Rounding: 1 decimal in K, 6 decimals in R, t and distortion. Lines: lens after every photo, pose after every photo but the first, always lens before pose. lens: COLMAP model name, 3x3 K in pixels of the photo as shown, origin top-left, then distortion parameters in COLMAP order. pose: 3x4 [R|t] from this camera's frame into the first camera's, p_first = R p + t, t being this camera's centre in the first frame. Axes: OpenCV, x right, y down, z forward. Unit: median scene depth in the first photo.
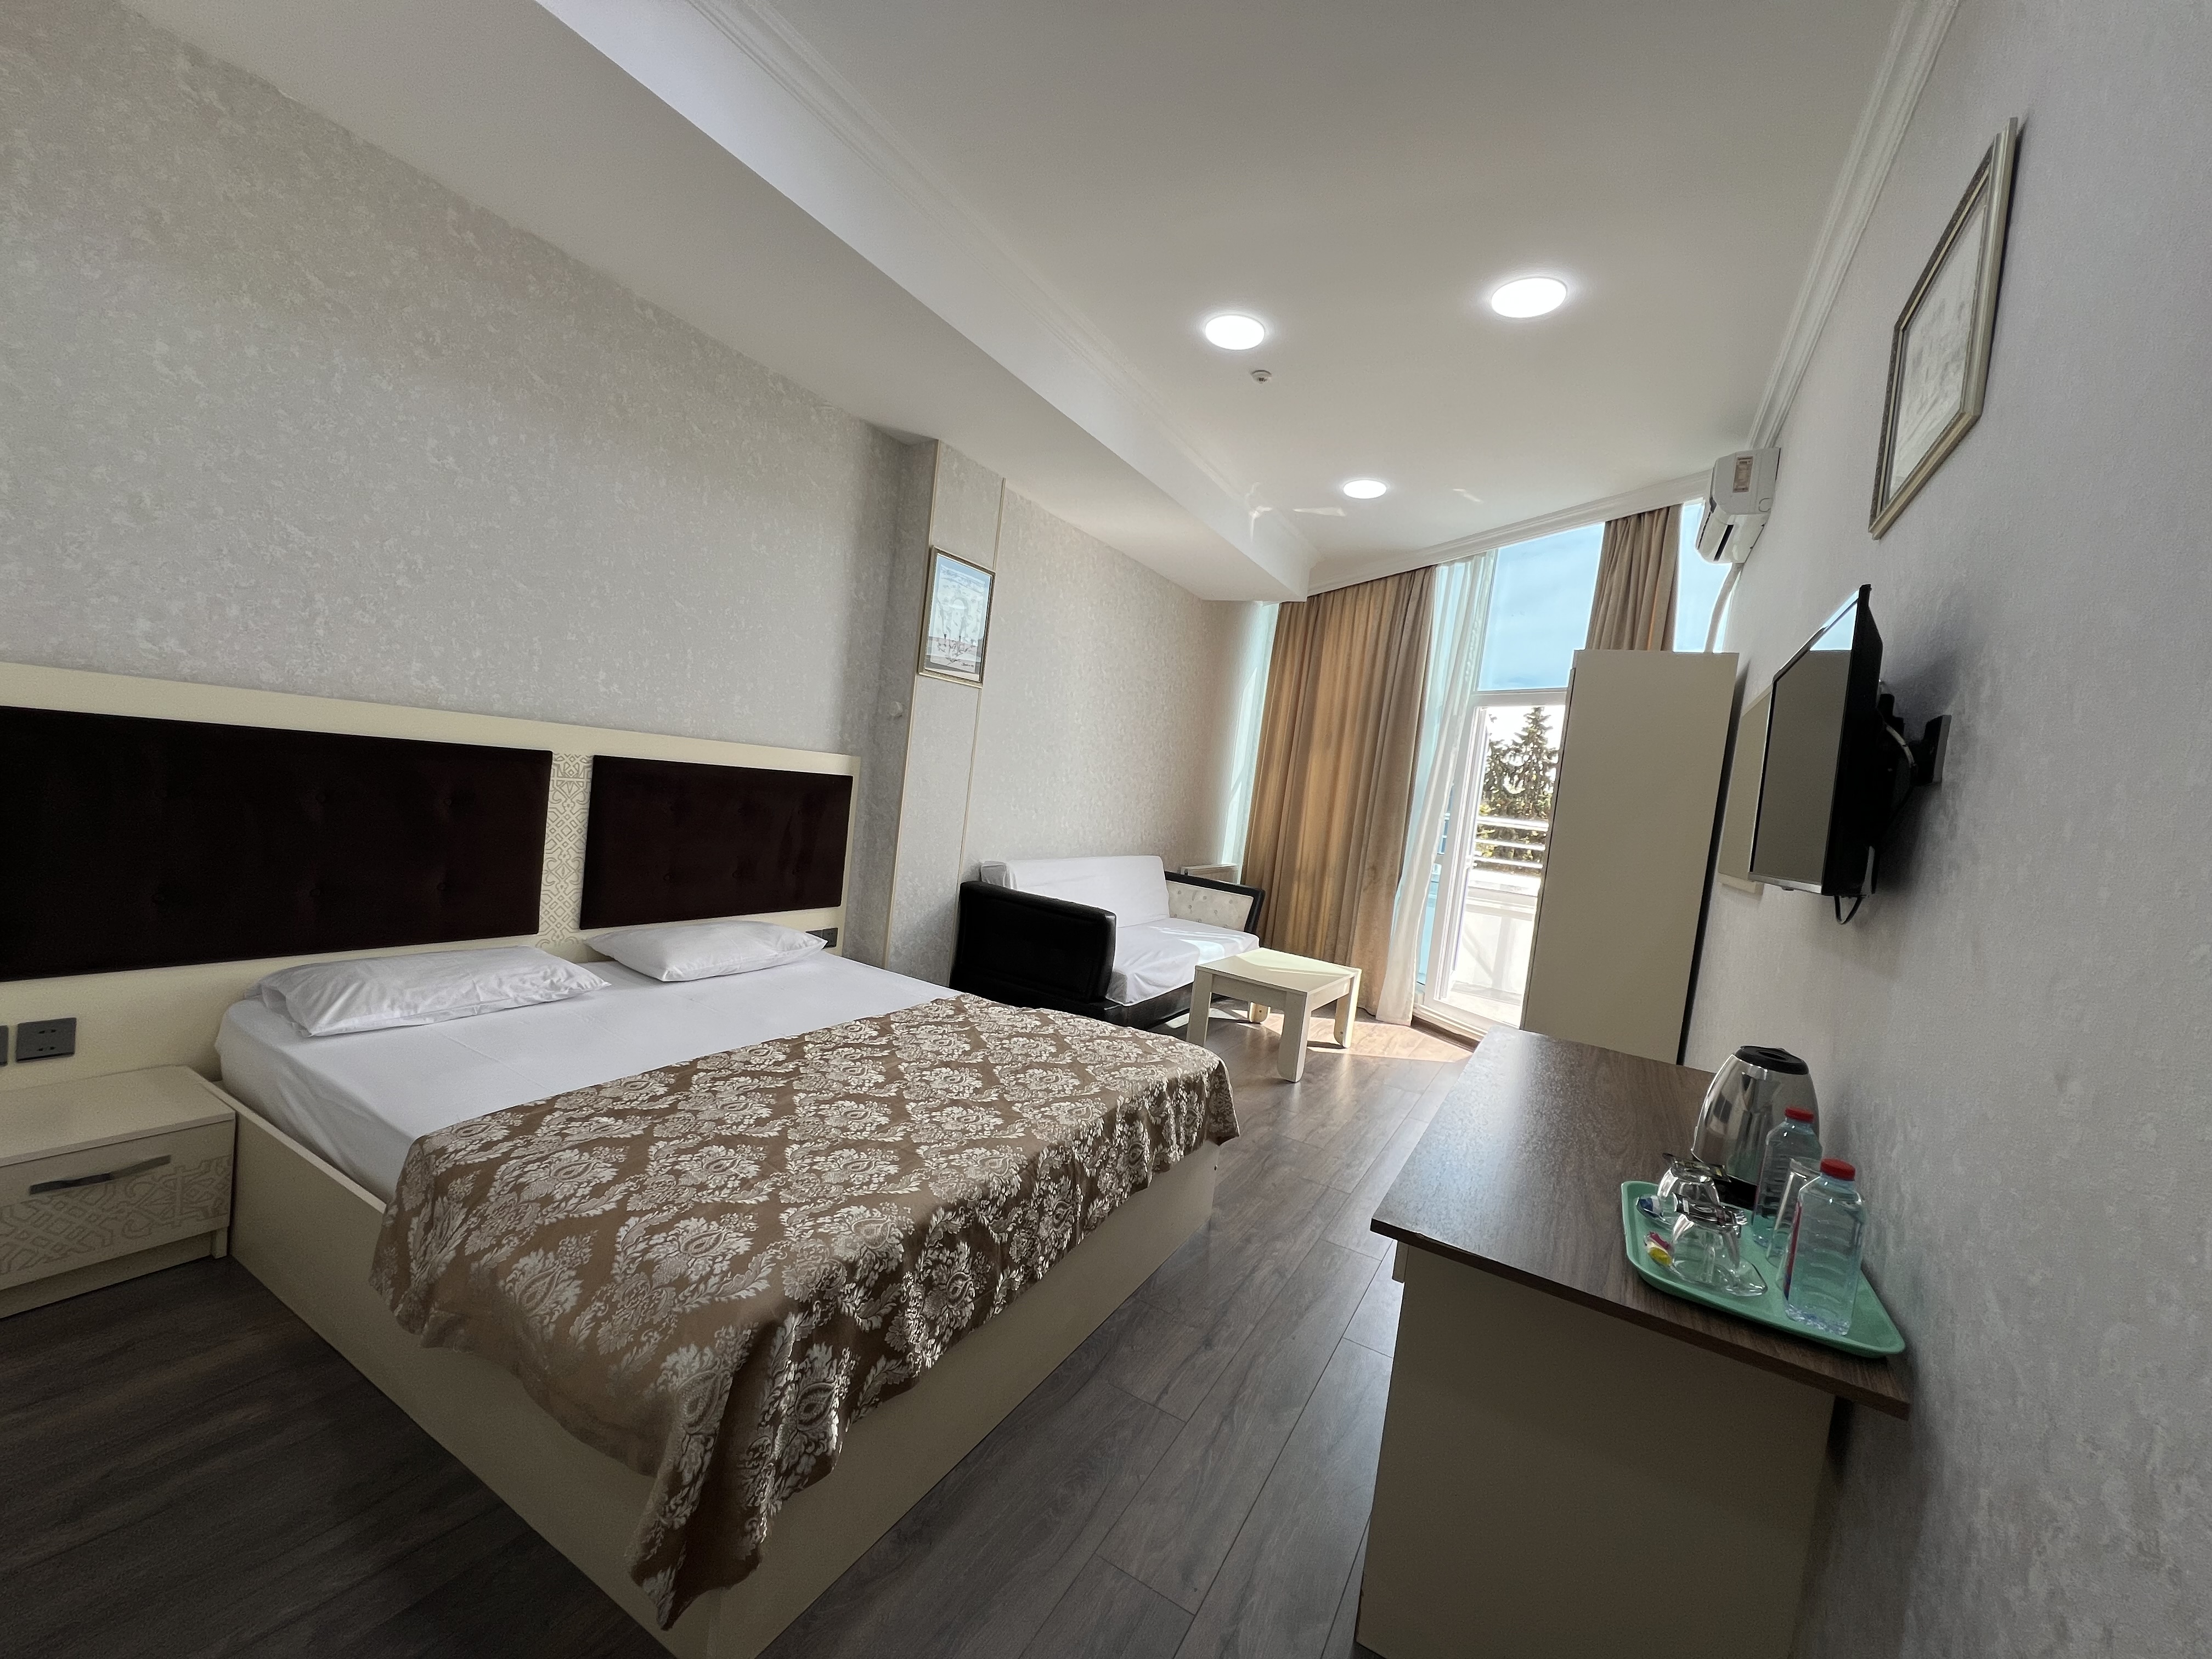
lens RADIAL K [[890.4, 0, 1104.9], [0, 890.4, 824.4], [0, 0, 1]] dist [-0.001295, -0.000003]
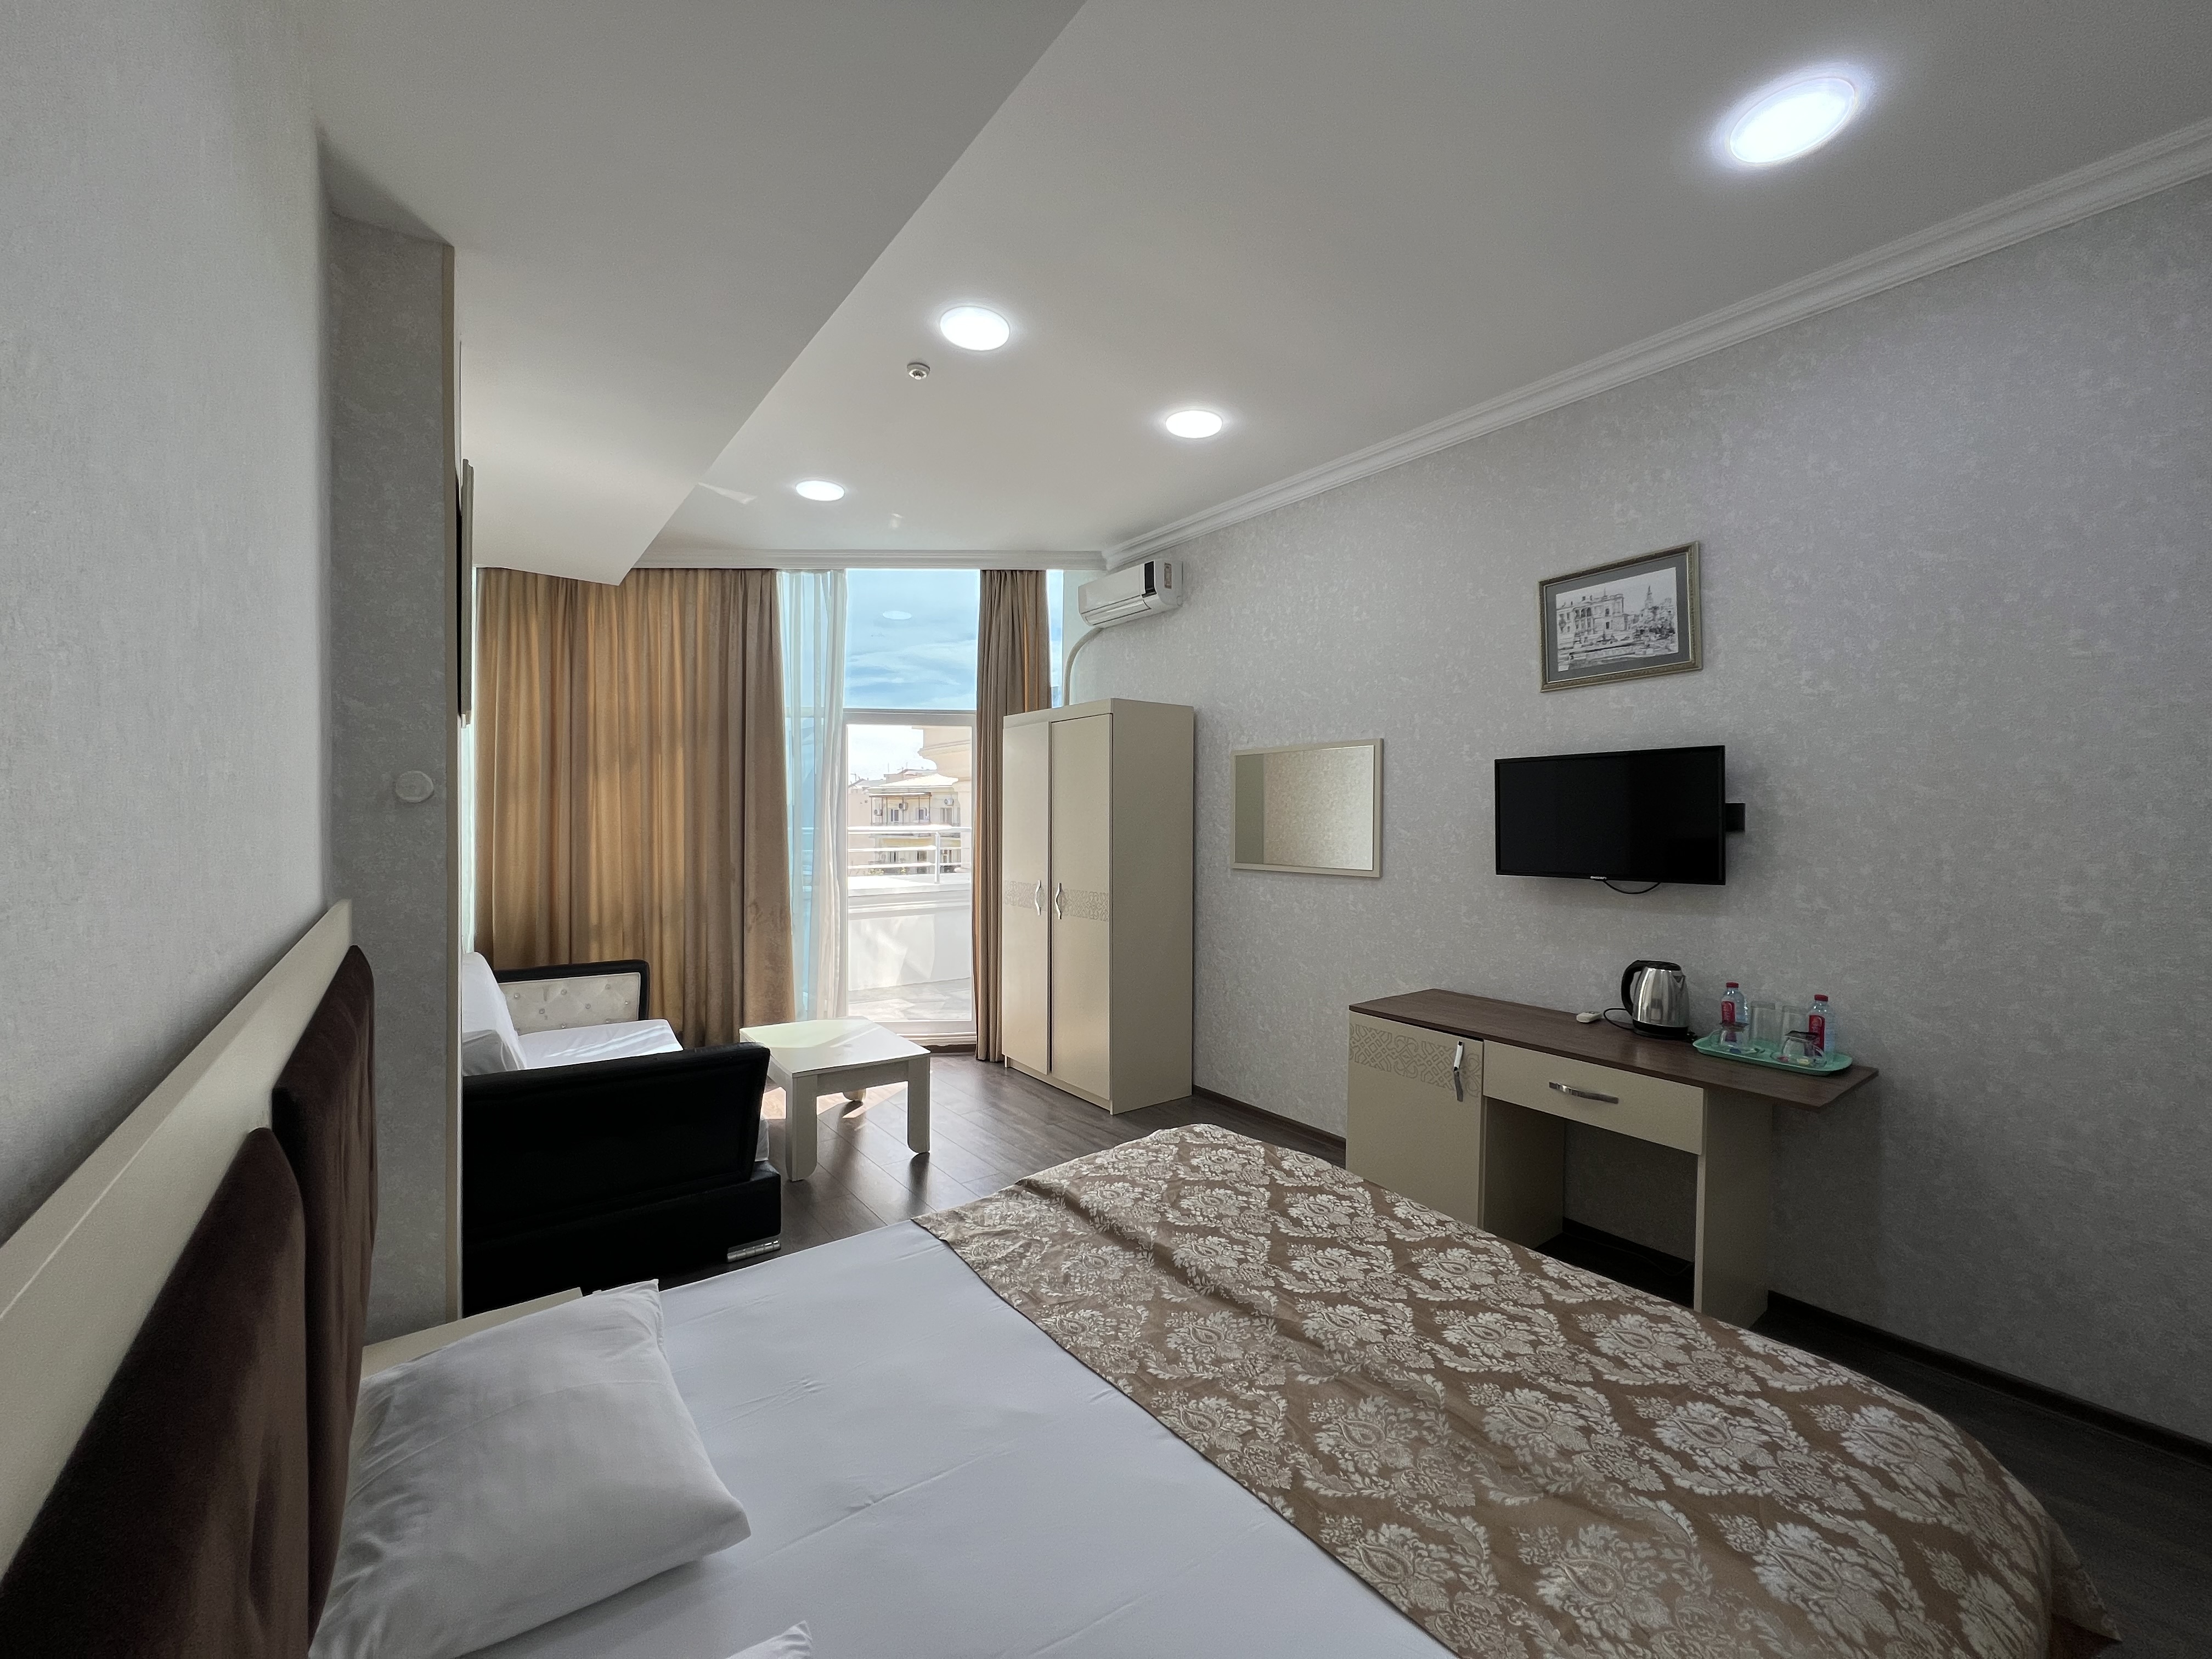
lens RADIAL K [[890.4, 0, 1103.5], [0, 890.4, 828.4], [0, 0, 1]] dist [-0.001295, -0.000003]
pose [[0.378012, -0.124773, 0.917354, -0.498480], [0.083887, 0.991417, 0.100280, -0.115056], [-0.921993, 0.039047, 0.385234, 0.438091]]
